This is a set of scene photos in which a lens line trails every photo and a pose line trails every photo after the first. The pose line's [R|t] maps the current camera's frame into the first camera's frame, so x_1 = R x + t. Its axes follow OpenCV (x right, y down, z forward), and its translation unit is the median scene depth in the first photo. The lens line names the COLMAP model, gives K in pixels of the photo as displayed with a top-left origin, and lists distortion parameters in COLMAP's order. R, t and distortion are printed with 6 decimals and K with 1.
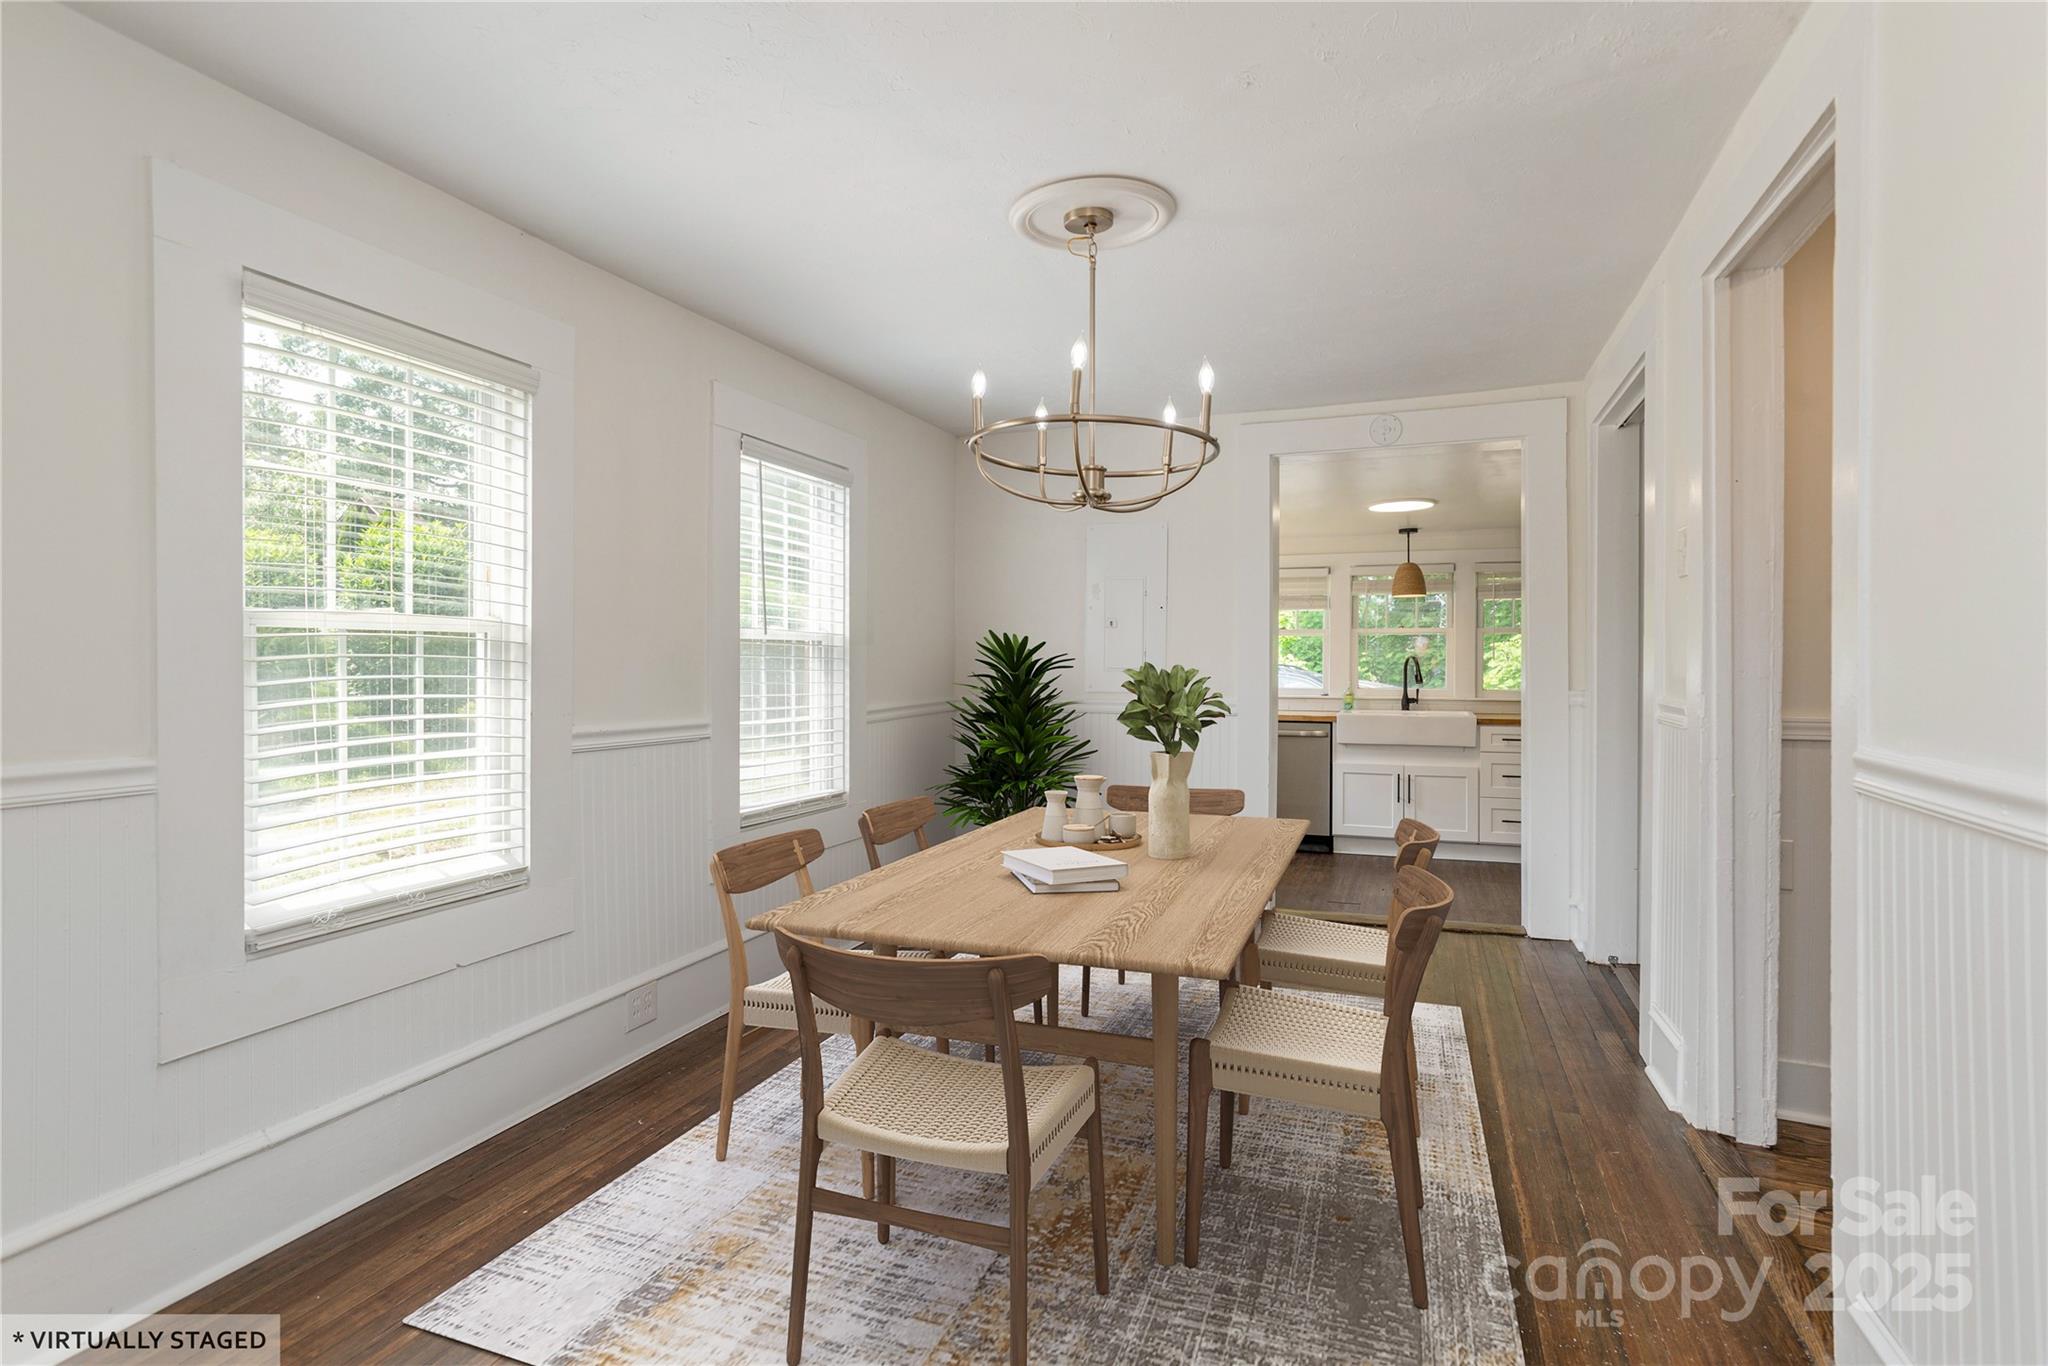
lens RADIAL K [[988.6, 0, 1026.0], [0, 988.6, 666.4], [0, 0, 1]] dist [-0.013898, 0.003438]
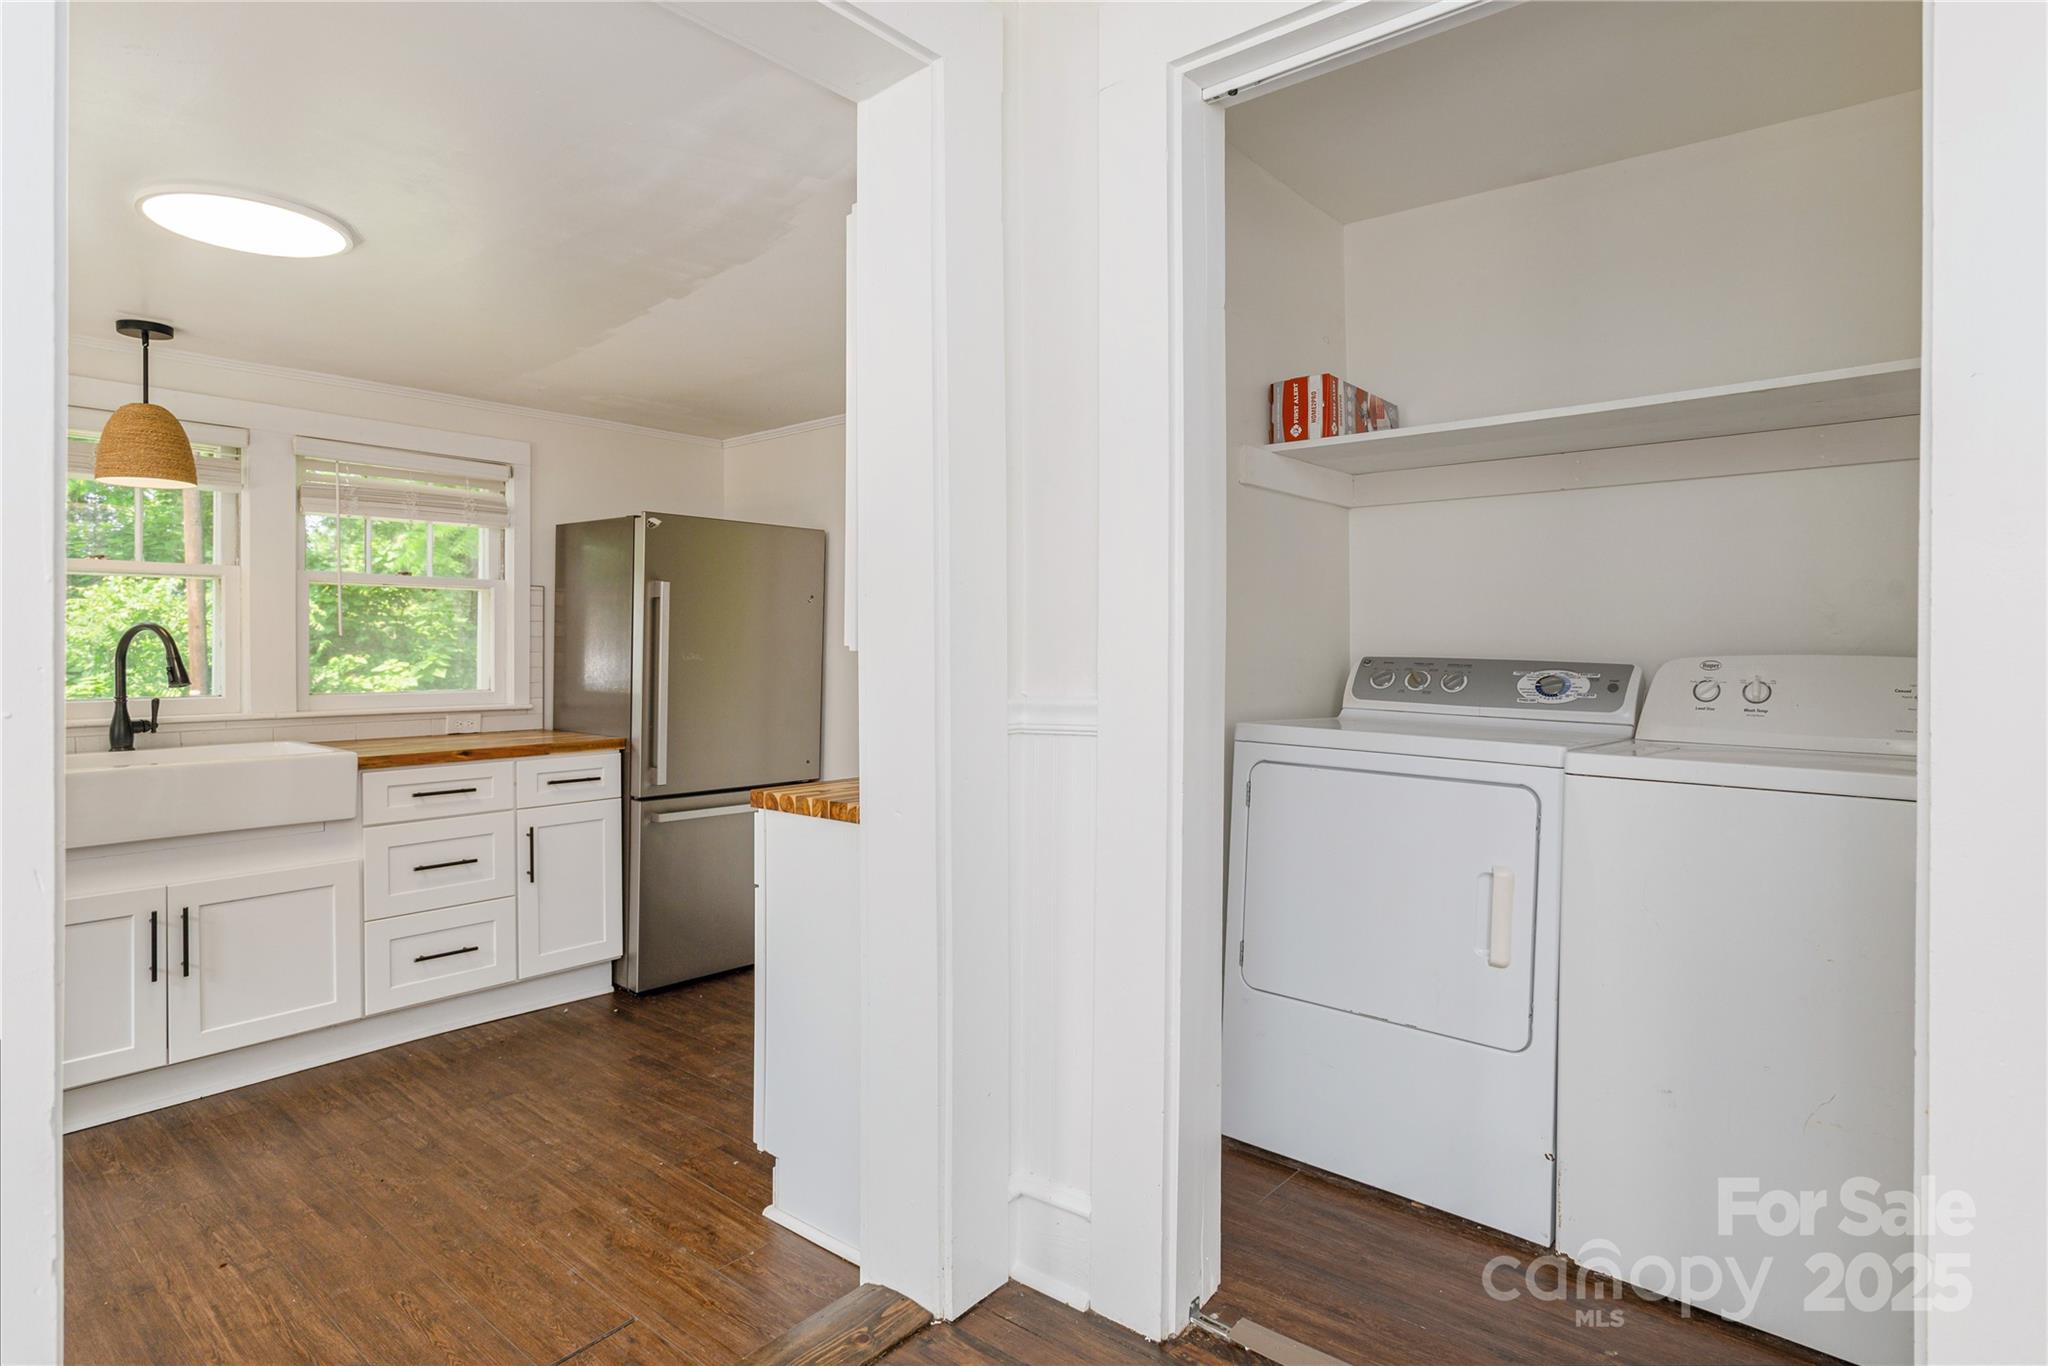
lens RADIAL K [[1061.1, 0, 1064.2], [0, 1061.1, 638.6], [0, 0, 1]] dist [-0.003962, 0.004798]
pose [[0.295284, 0.005712, 0.955392, 0.068492], [0.008554, 0.999926, -0.008622, 0.003510], [-0.955371, 0.010718, 0.295213, 0.490740]]
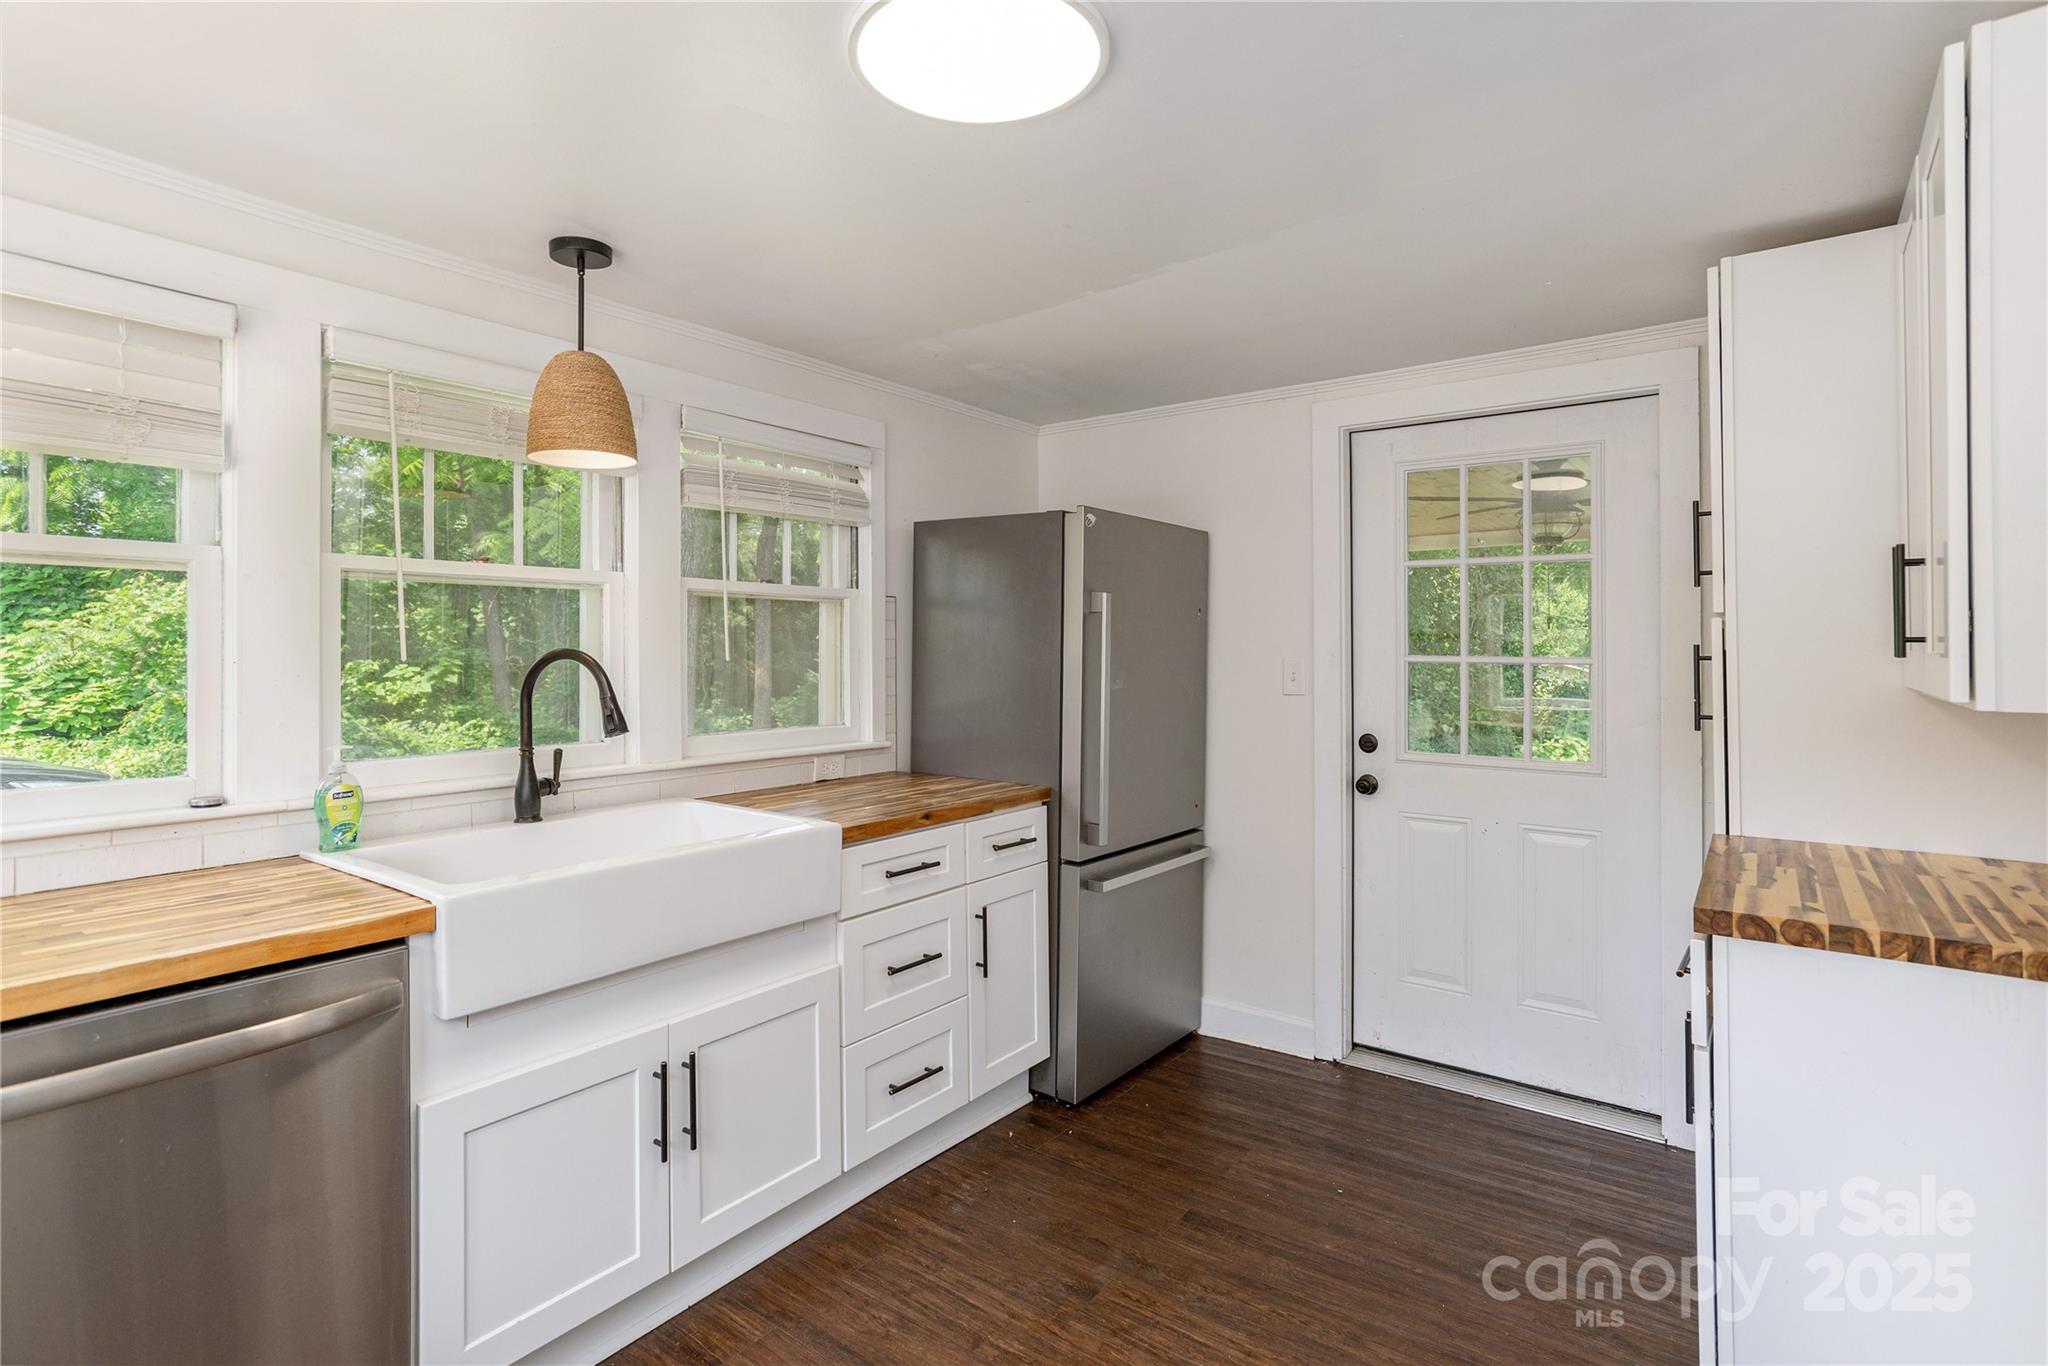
lens RADIAL K [[988.6, 0, 940.2], [0, 988.6, 634.4], [0, 0, 1]] dist [-0.013898, 0.003438]
pose [[0.265856, 0.008955, 0.963971, 0.118846], [0.007086, 0.999912, -0.011243, -0.011298], [-0.963987, 0.009820, 0.265769, 0.815185]]
